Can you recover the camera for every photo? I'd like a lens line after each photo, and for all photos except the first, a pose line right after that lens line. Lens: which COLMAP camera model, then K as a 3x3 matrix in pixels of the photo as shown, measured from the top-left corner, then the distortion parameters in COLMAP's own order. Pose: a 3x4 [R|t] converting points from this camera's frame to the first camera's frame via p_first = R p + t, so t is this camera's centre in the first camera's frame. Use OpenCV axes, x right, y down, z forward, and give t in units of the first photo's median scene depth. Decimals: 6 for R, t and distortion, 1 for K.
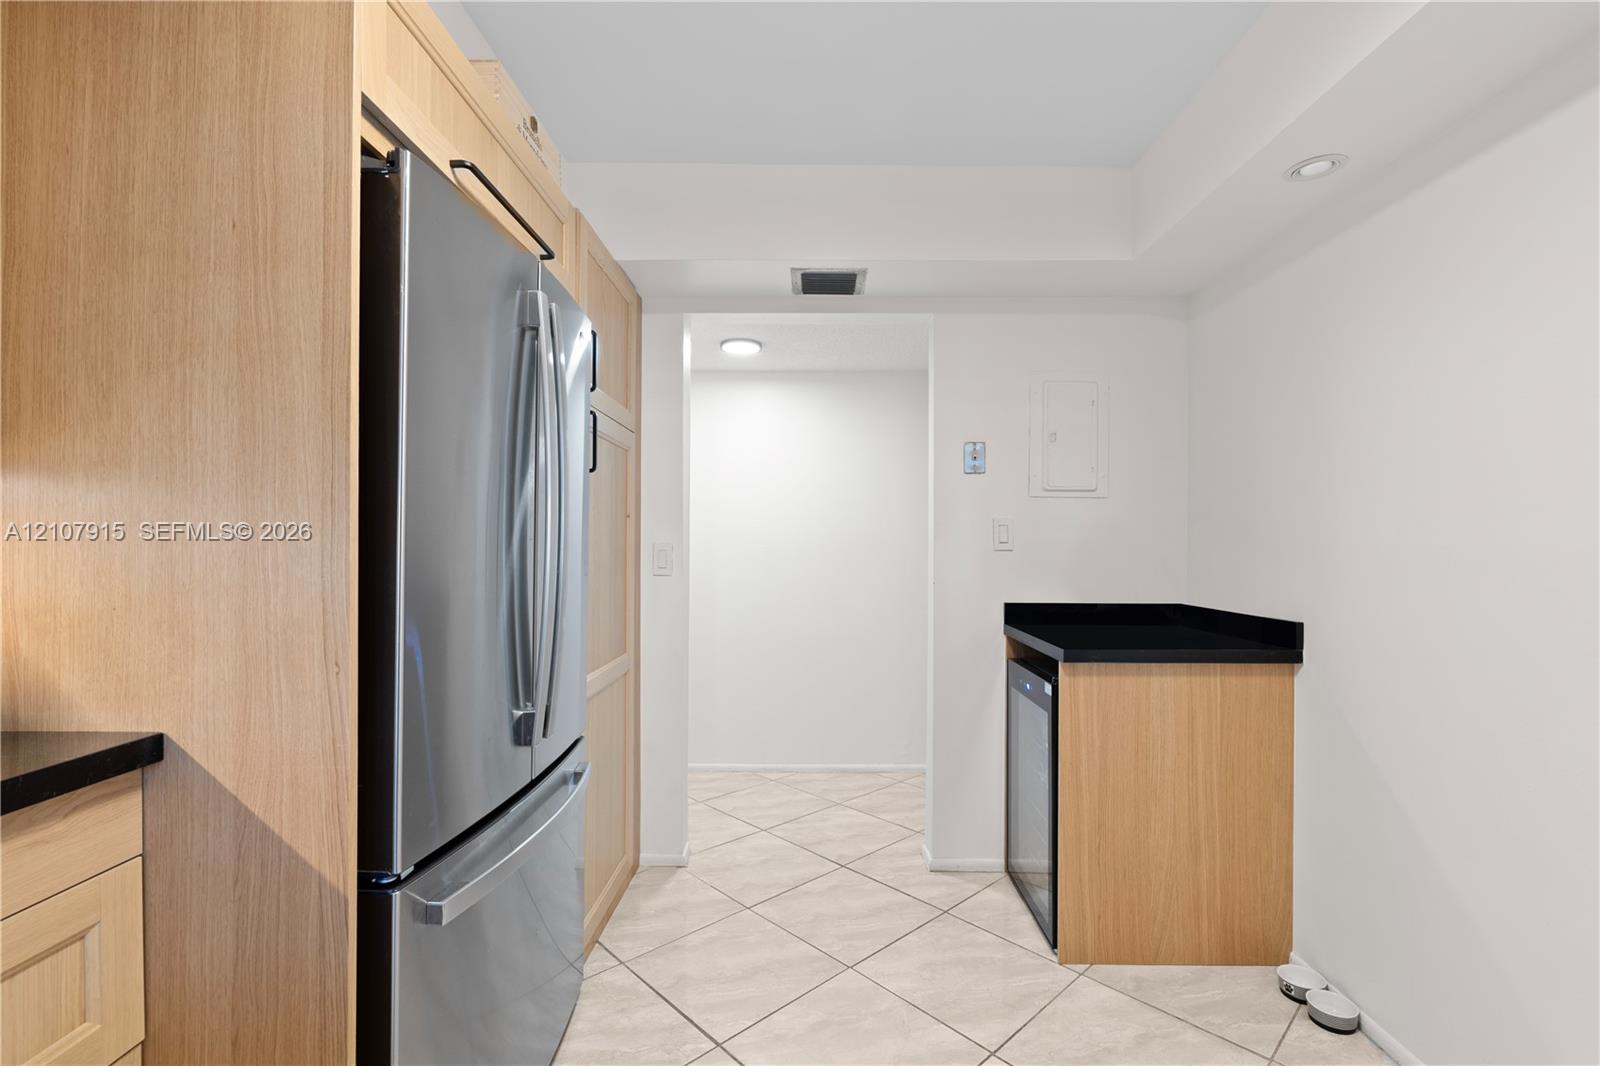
lens RADIAL K [[716.5, 0, 802.5], [0, 716.5, 538.0], [0, 0, 1]] dist [-0.007655, 0.002696]
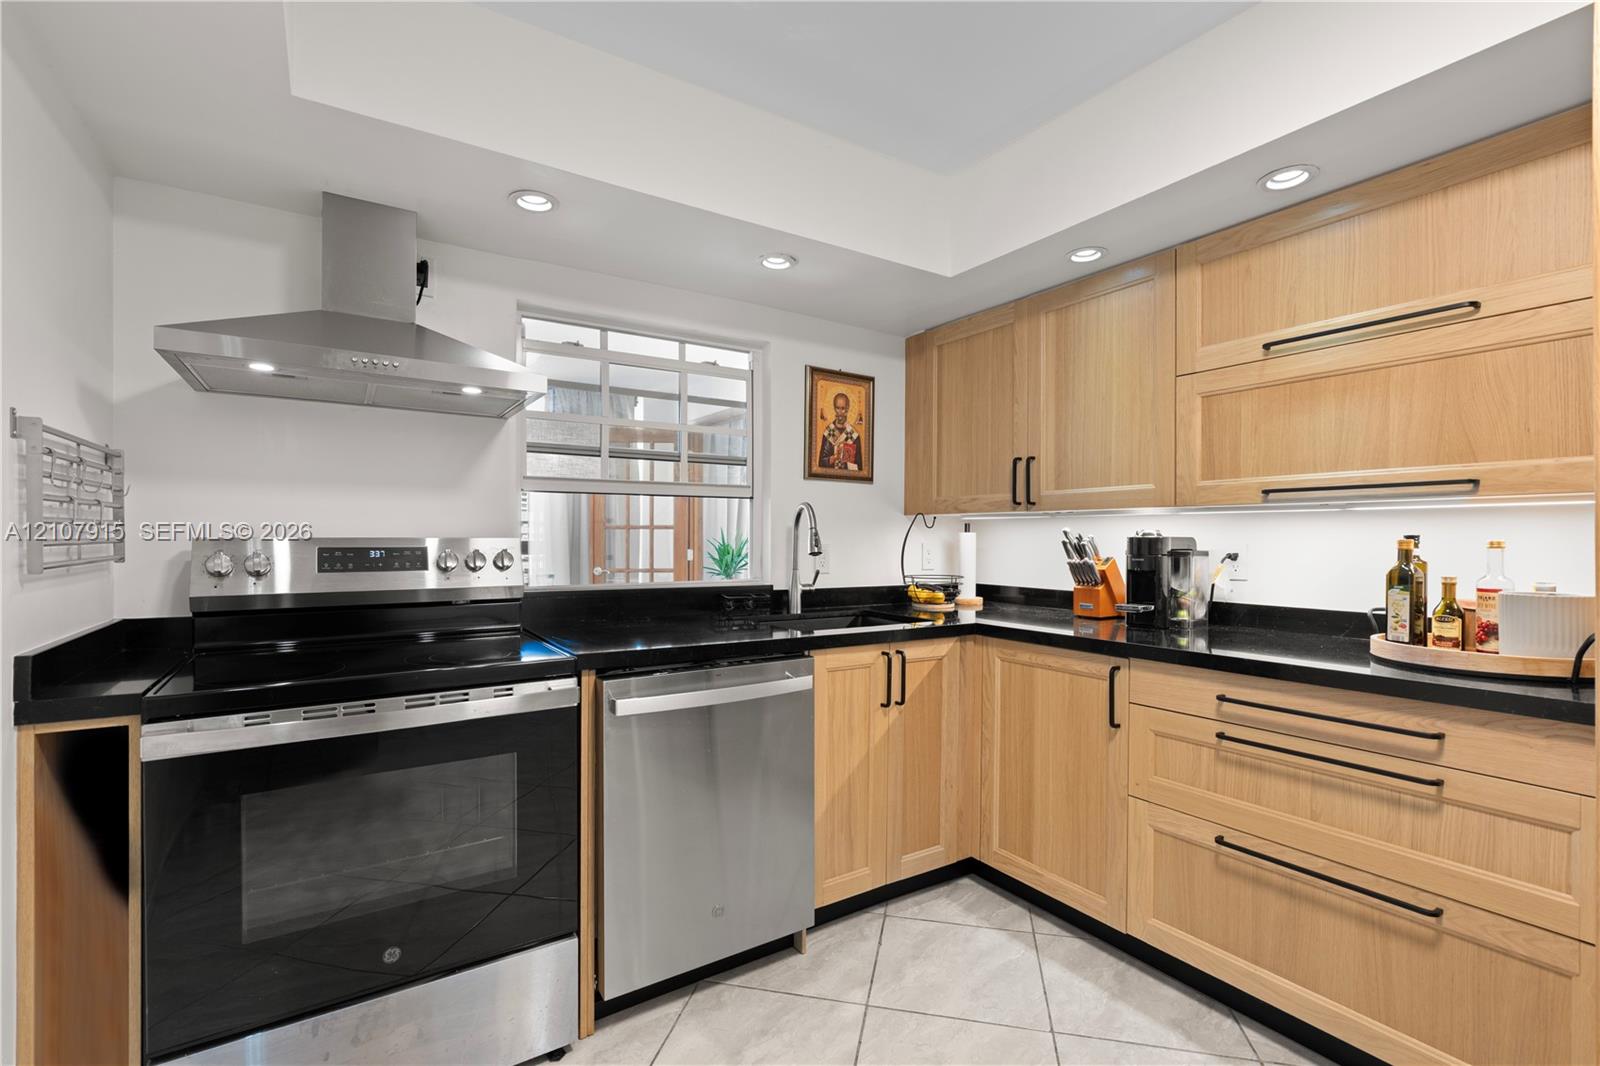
lens RADIAL K [[716.5, 0, 799.2], [0, 716.5, 540.7], [0, 0, 1]] dist [-0.007655, 0.002696]
pose [[-0.831767, -0.007131, -0.555079, 0.428691], [-0.005780, 0.999975, -0.004187, 0.000843], [0.555094, -0.000274, -0.831787, 0.550991]]
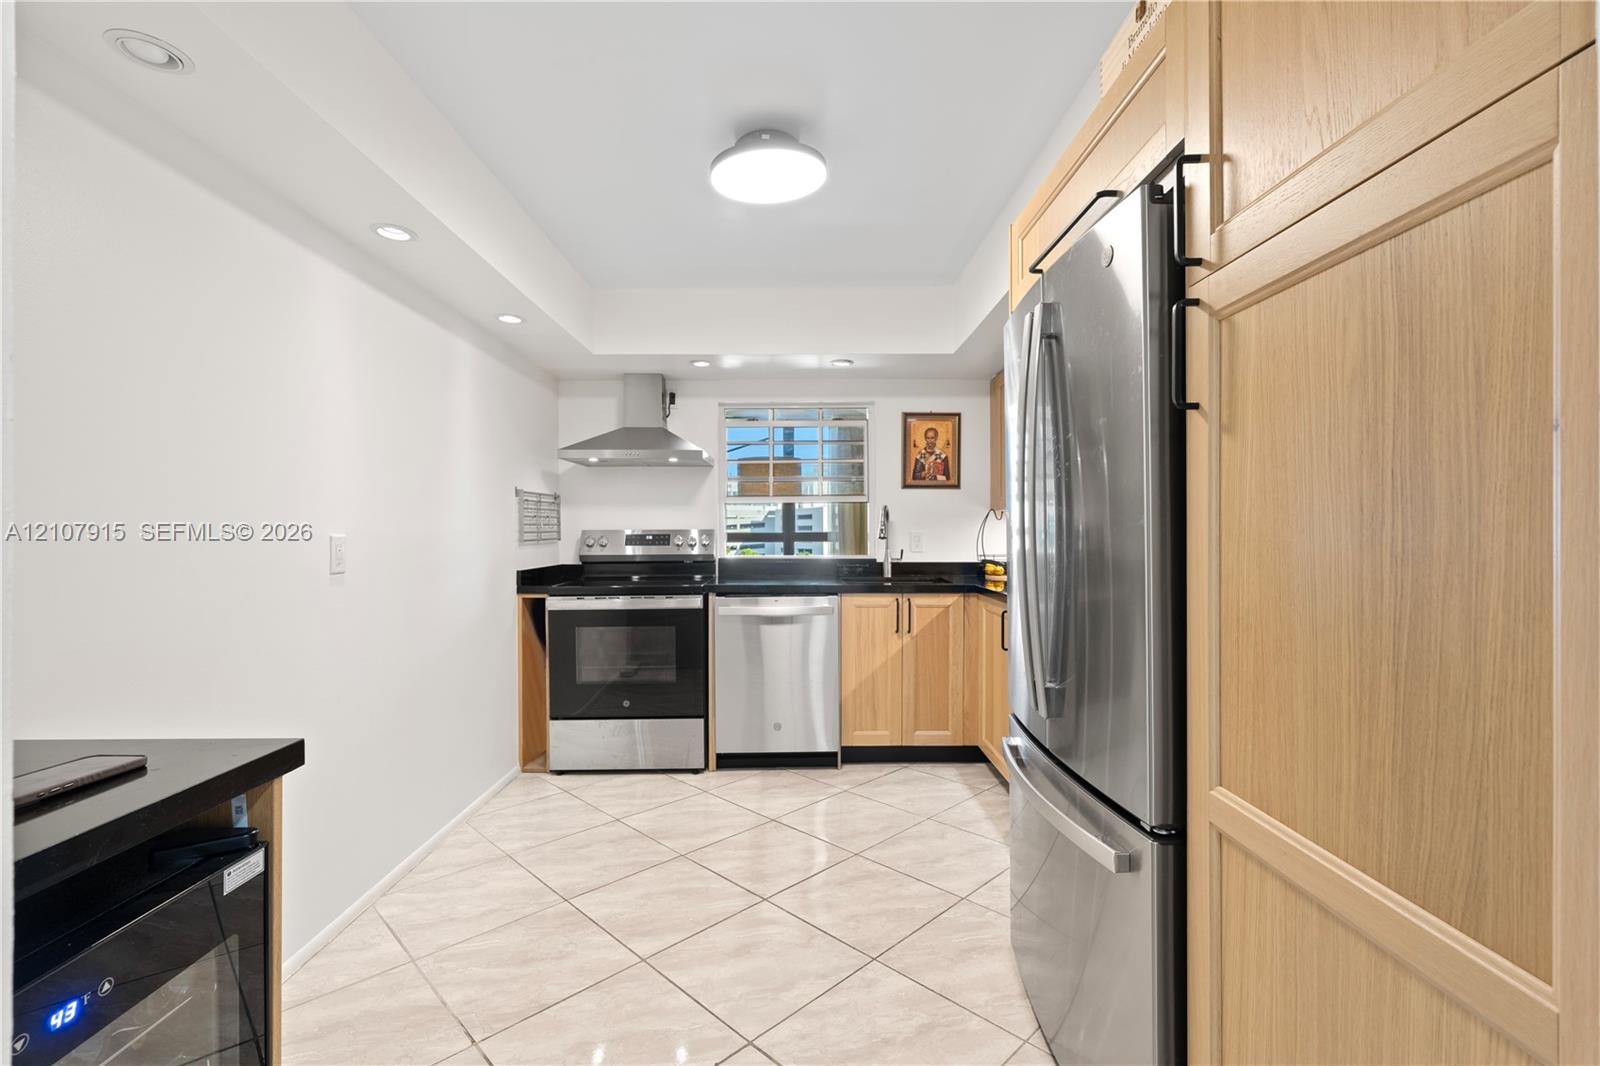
lens RADIAL K [[716.5, 0, 800.3], [0, 716.5, 528.2], [0, 0, 1]] dist [-0.007655, 0.002696]
pose [[-0.999808, -0.001691, -0.019540, 0.015049], [-0.001535, 0.999967, -0.008027, 0.006426], [0.019553, -0.007996, -0.999777, 1.401798]]
